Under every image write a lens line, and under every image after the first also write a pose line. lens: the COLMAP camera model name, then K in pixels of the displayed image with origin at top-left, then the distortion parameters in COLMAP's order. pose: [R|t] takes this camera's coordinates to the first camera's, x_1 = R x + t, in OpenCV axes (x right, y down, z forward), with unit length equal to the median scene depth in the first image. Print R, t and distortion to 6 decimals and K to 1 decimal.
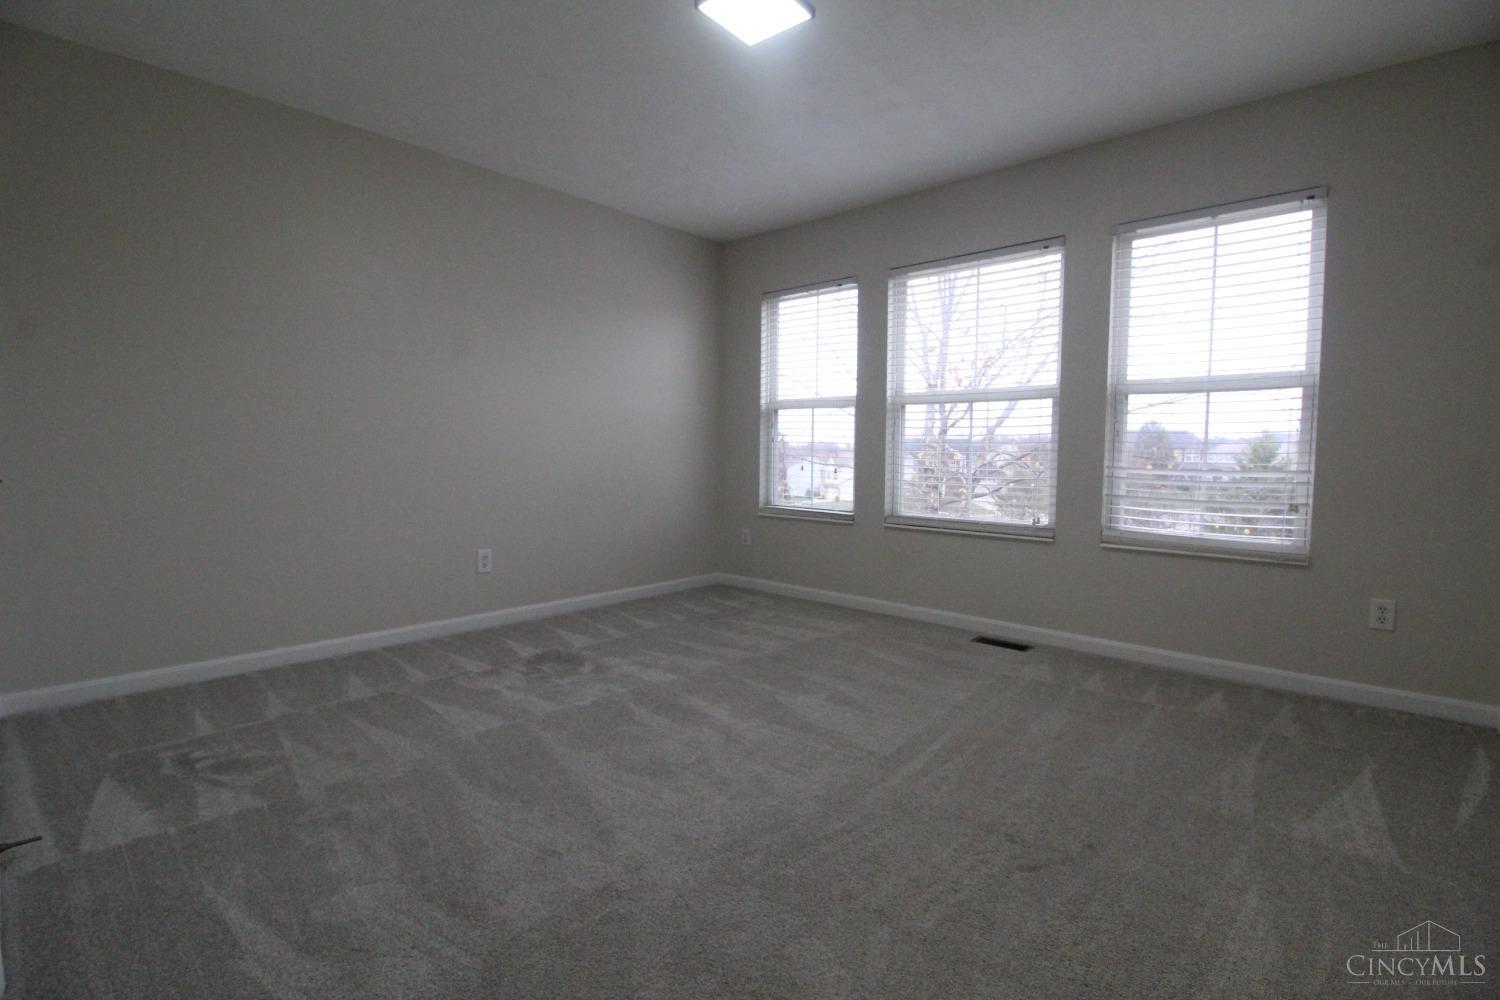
lens RADIAL K [[699.6, 0, 751.5], [0, 699.6, 501.9], [0, 0, 1]] dist [-0.001289, -0.000268]
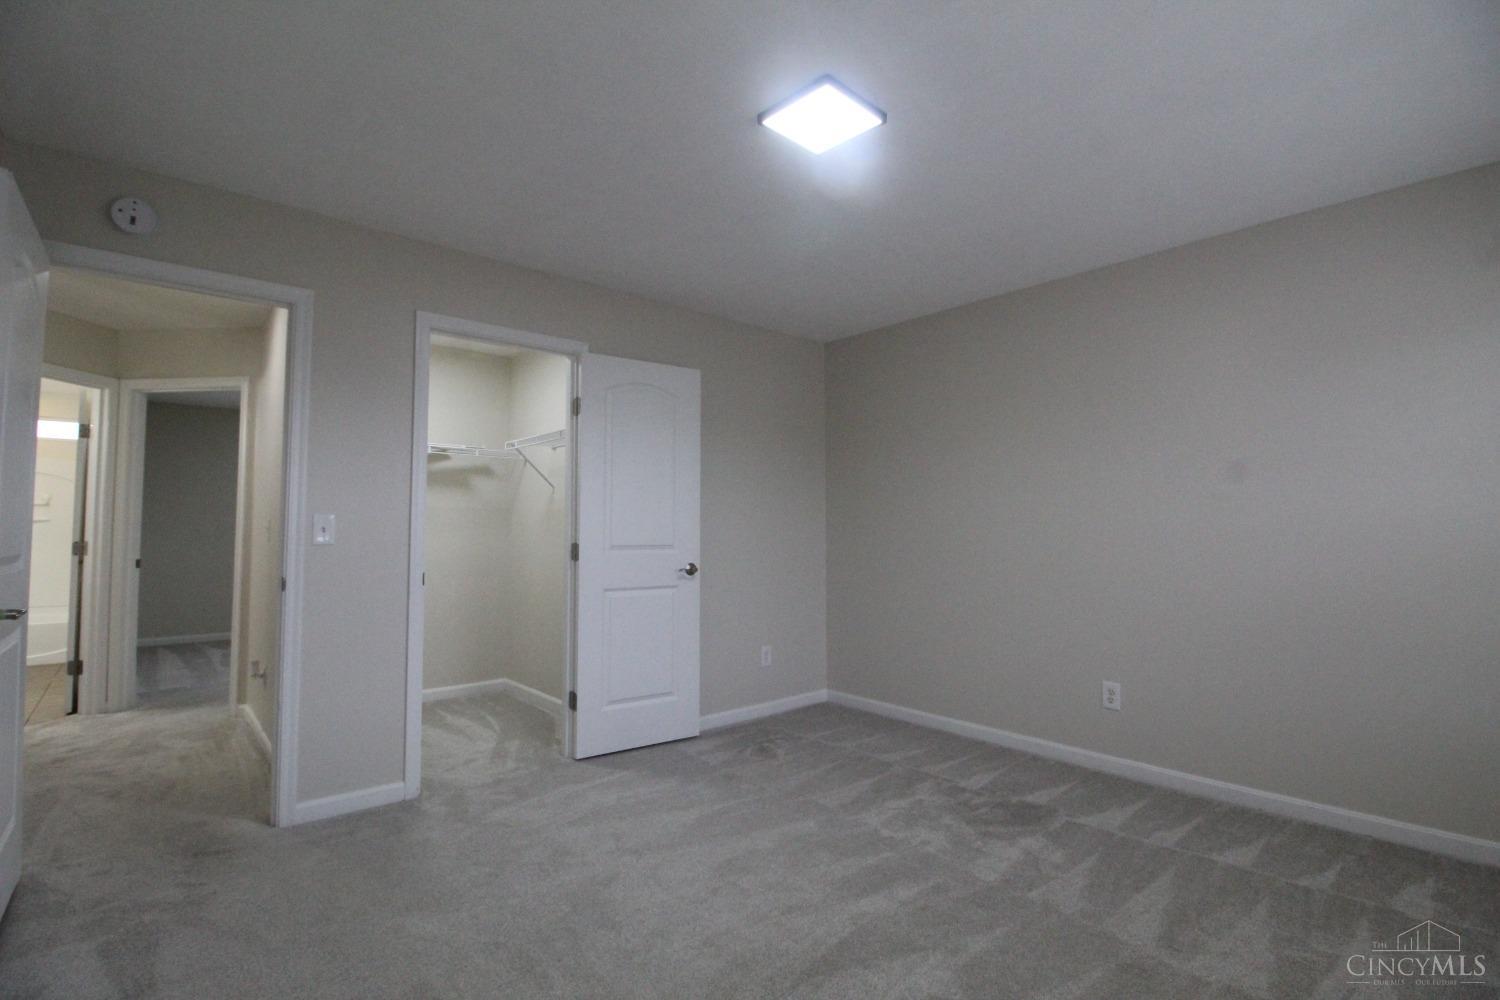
lens RADIAL K [[699.6, 0, 756.5], [0, 699.6, 500.5], [0, 0, 1]] dist [-0.001289, -0.000268]
pose [[-0.136069, -0.059396, -0.988917, 0.726483], [-0.069808, 0.996295, -0.050234, -0.108848], [0.988237, 0.062199, -0.139712, 0.851355]]
